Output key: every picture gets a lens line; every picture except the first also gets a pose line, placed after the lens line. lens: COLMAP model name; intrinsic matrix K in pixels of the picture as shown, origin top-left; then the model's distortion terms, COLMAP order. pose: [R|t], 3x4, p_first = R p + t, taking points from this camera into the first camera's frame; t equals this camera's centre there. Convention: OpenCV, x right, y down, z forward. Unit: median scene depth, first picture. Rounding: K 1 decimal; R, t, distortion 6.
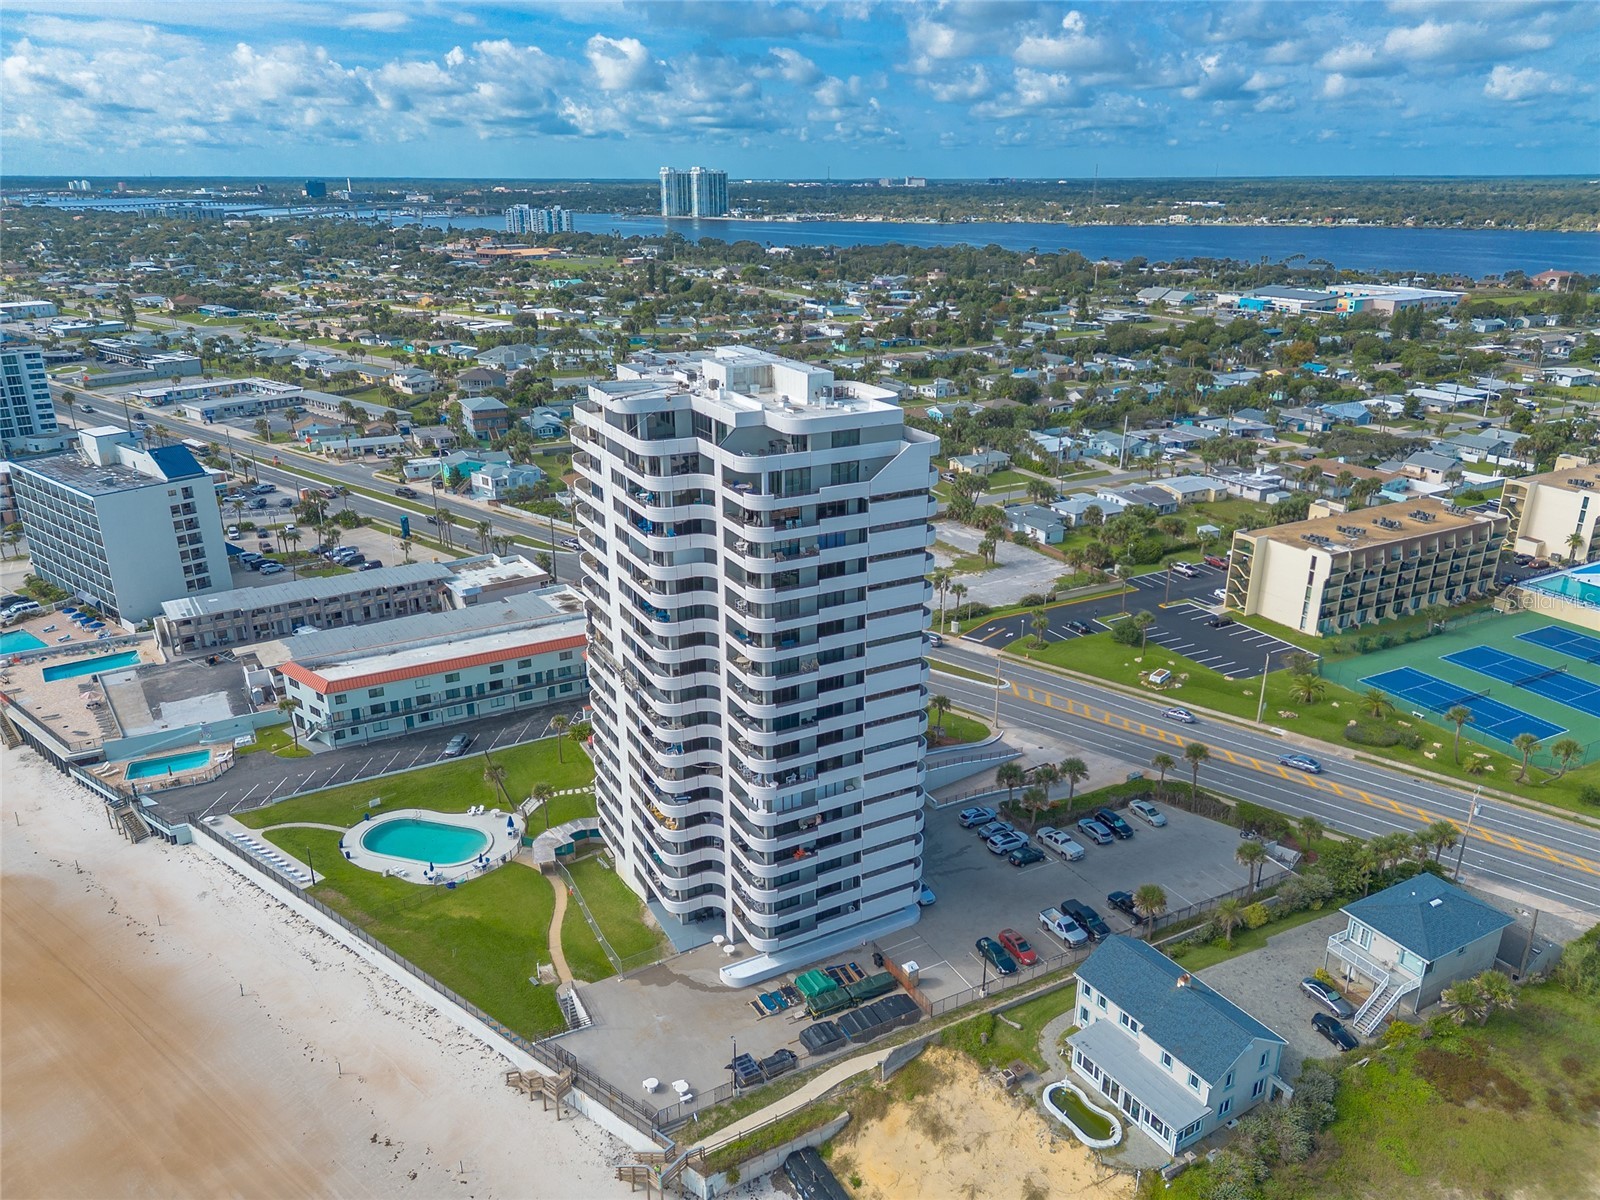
lens RADIAL K [[1127.2, 0, 800.0], [0, 1127.2, 600.0], [0, 0, 1]] dist [0.056184, -0.045461]
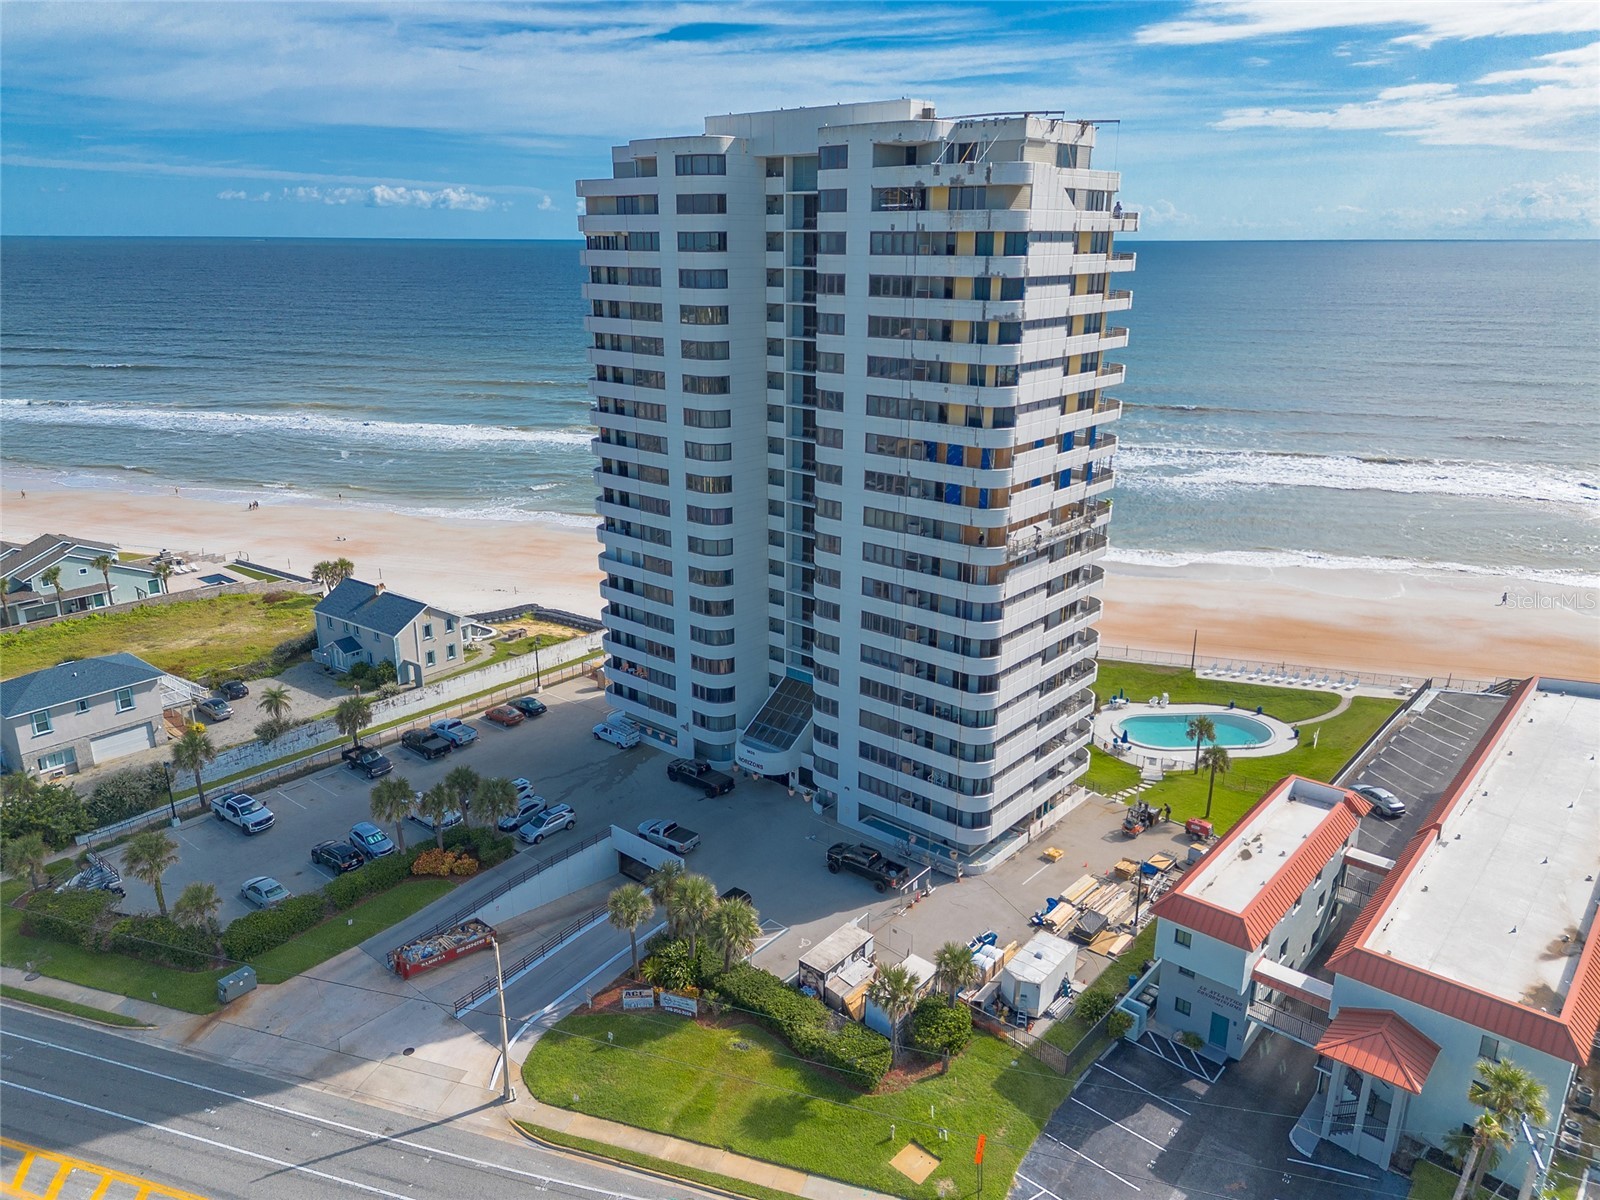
lens RADIAL K [[1123.5, 0, 794.5], [0, 1123.5, 627.2], [0, 0, 1]] dist [0.053065, -0.045599]
pose [[-0.933664, 0.112587, -0.339993, 0.180784], [-0.128784, 0.780270, 0.612041, -0.256810], [0.334194, 0.615226, -0.714010, 1.124632]]
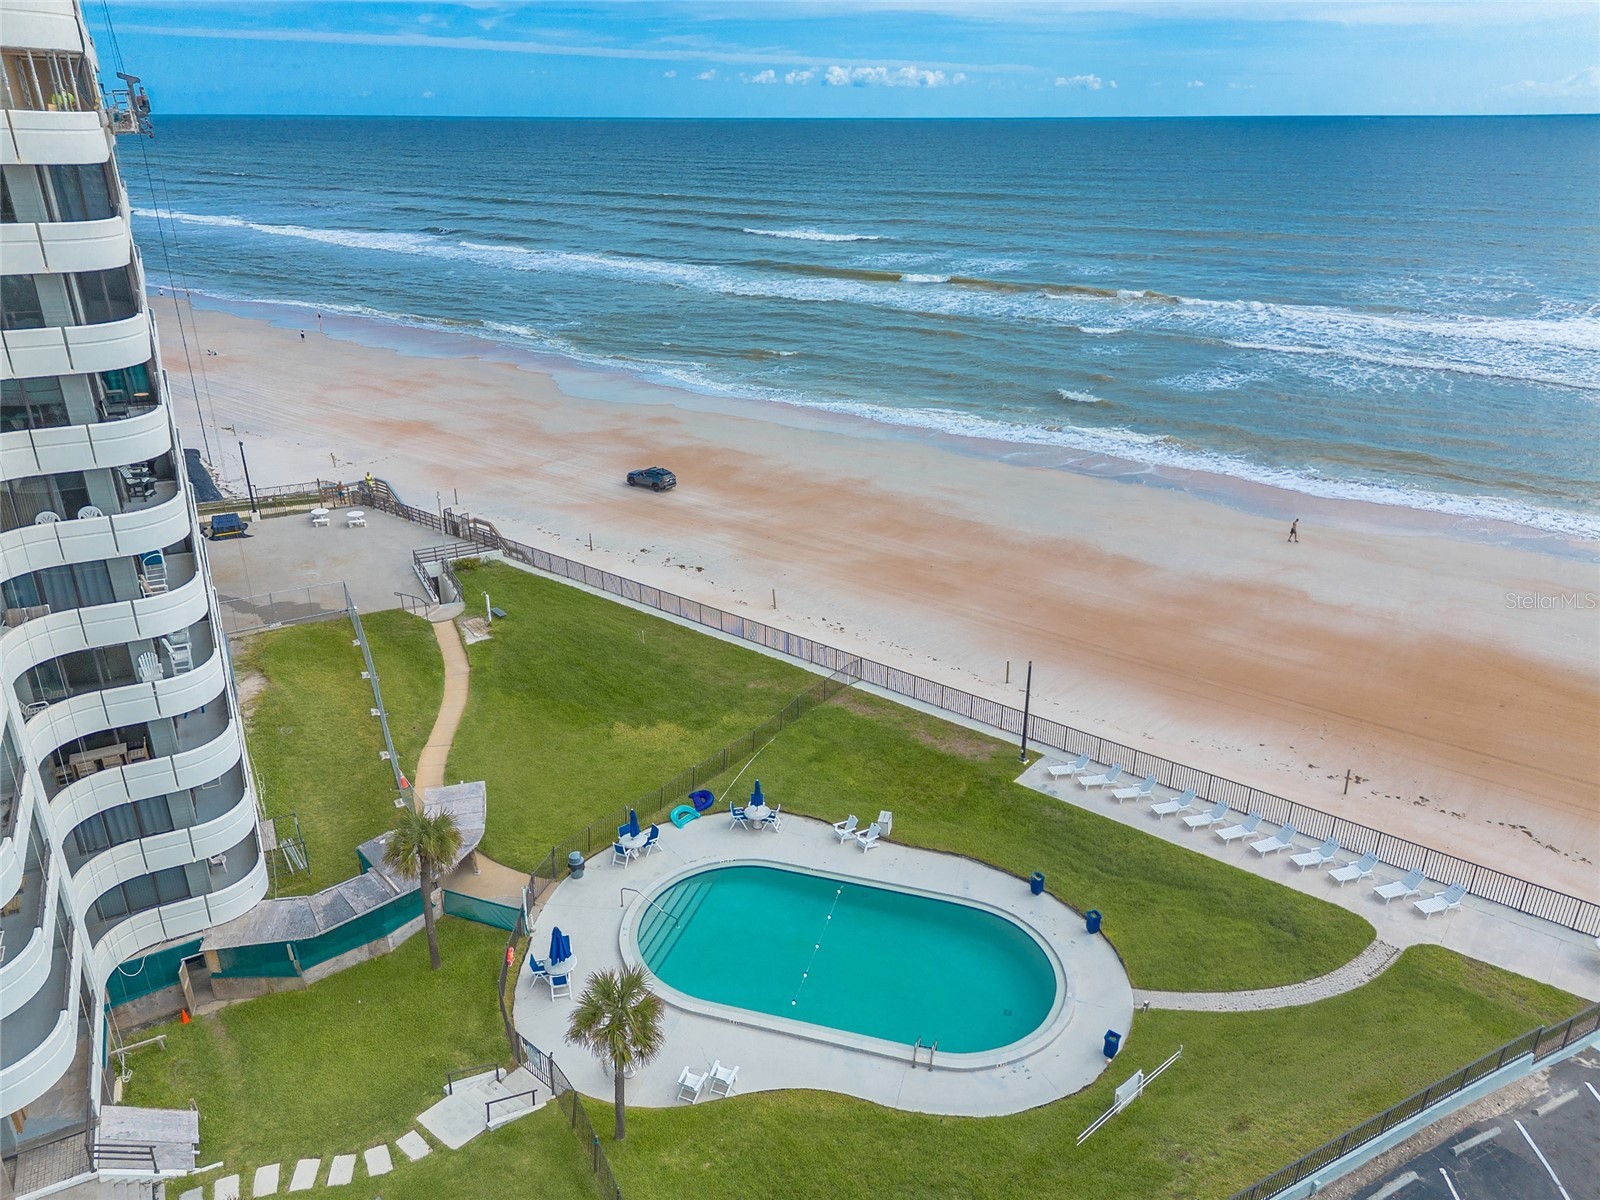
lens RADIAL K [[1127.2, 0, 800.0], [0, 1127.2, 600.0], [0, 0, 1]] dist [0.056184, -0.045461]
pose [[-0.999991, -0.003755, 0.002118, -0.245869], [-0.001276, 0.727008, 0.686628, -0.049721], [-0.004118, 0.686619, -0.727006, 0.889207]]
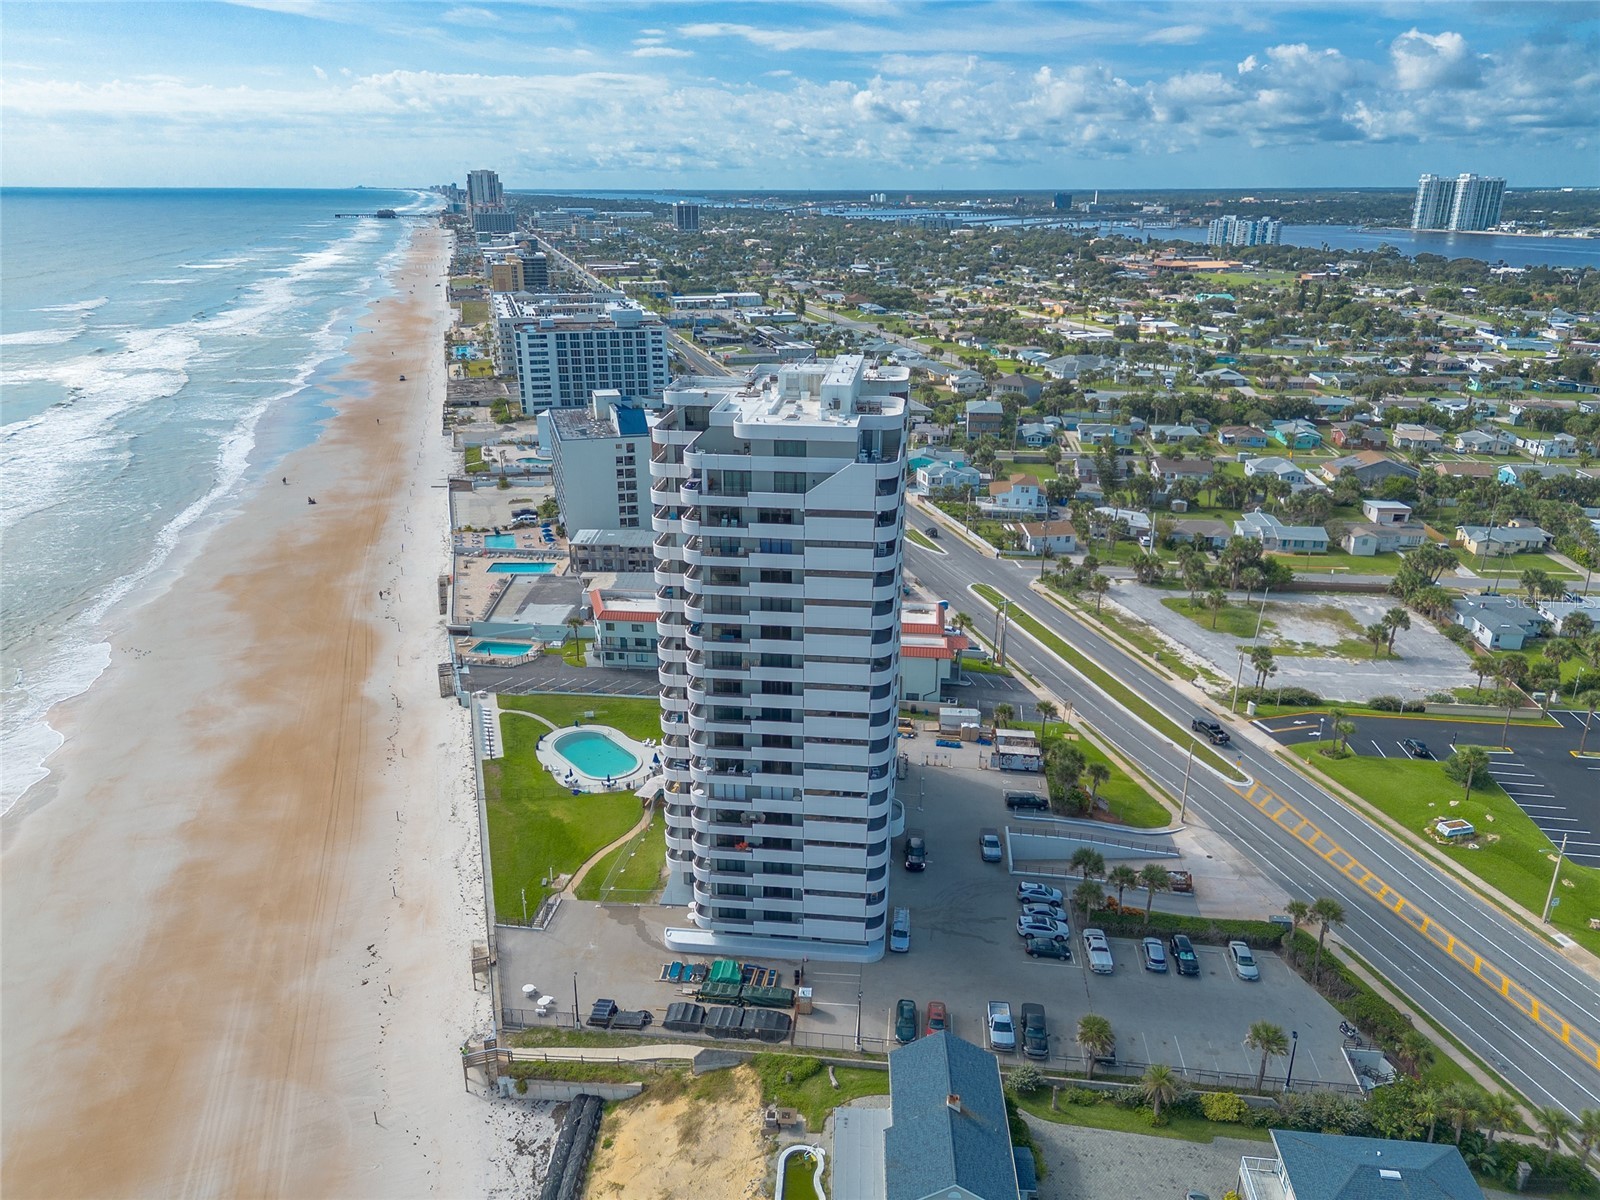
lens RADIAL K [[1127.8, 0, 800.0], [0, 1127.8, 600.0], [0, 0, 1]] dist [0.067473, -0.060254]
pose [[0.821282, 0.196160, -0.535741, 0.338136], [-0.201091, 0.978299, 0.049931, -0.034485], [0.533909, 0.066725, 0.842905, 0.089327]]
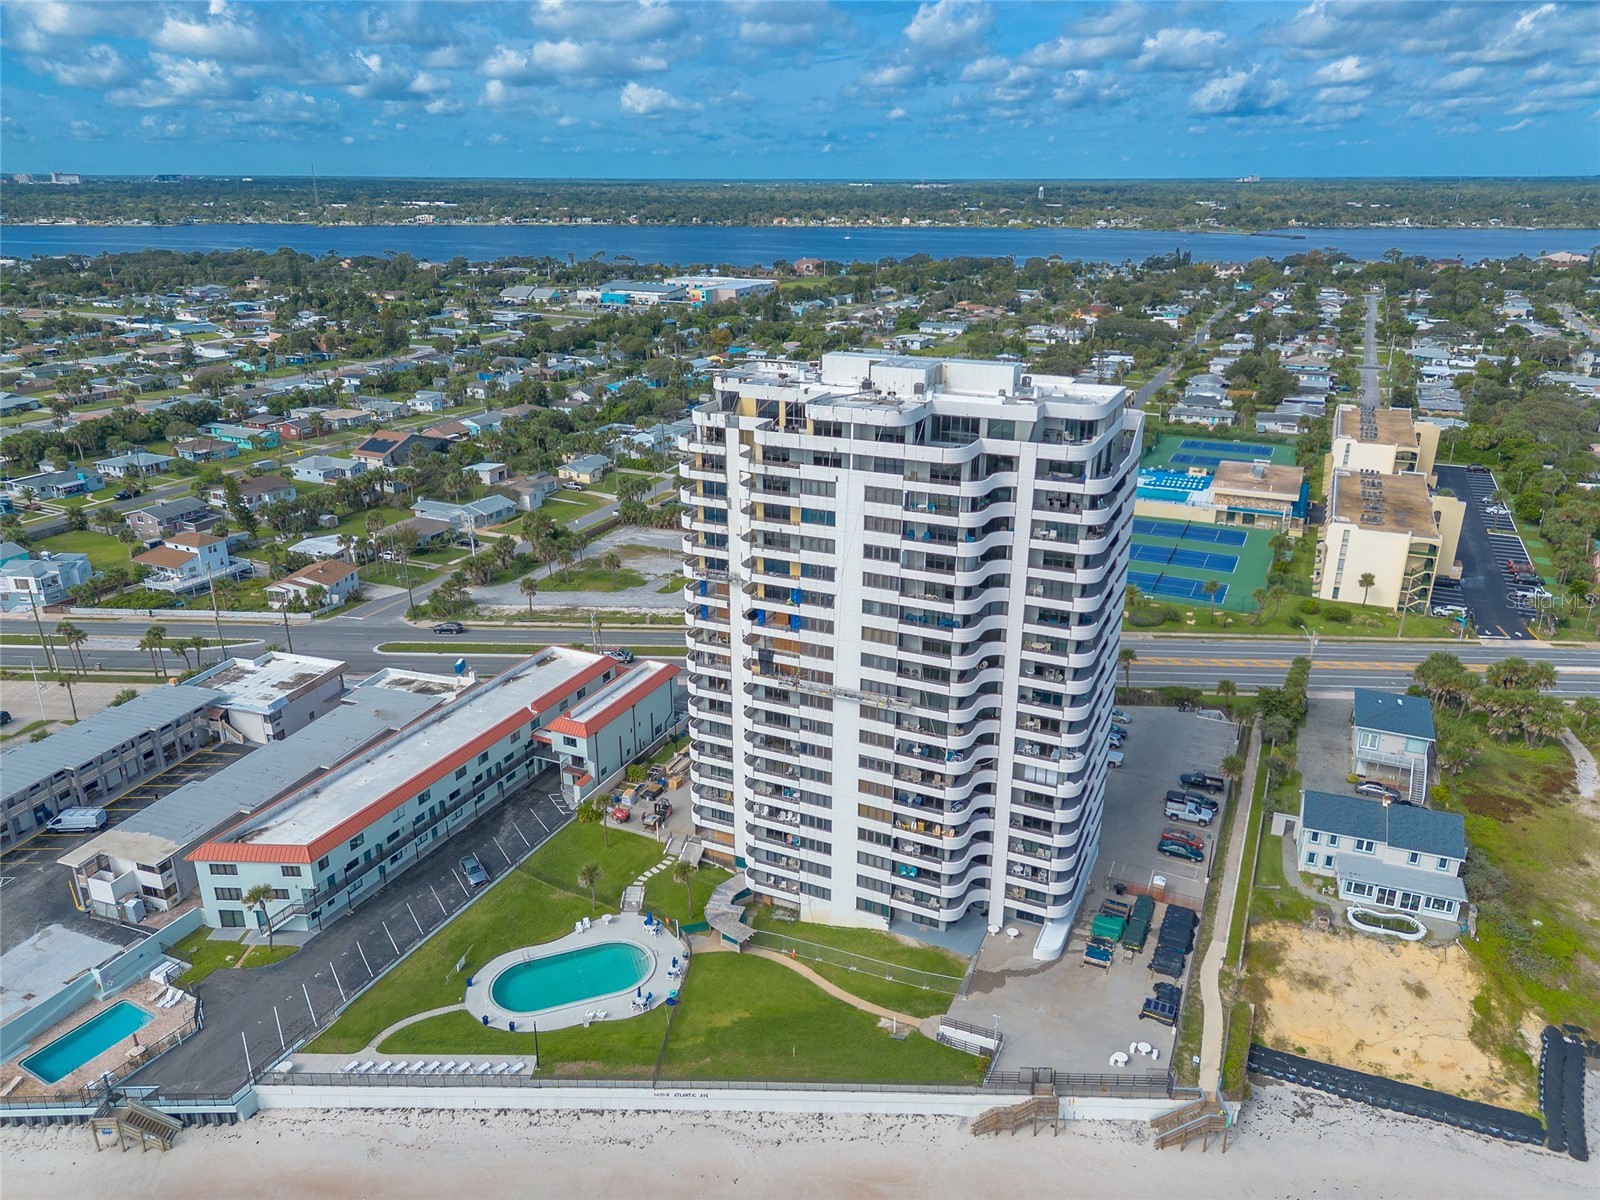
lens RADIAL K [[1127.2, 0, 800.0], [0, 1127.2, 600.0], [0, 0, 1]] dist [0.056184, -0.045461]
pose [[0.799990, -0.208647, 0.562567, -0.467305], [0.208564, 0.975824, 0.065332, -0.059291], [-0.562598, 0.065066, 0.824166, 0.154313]]
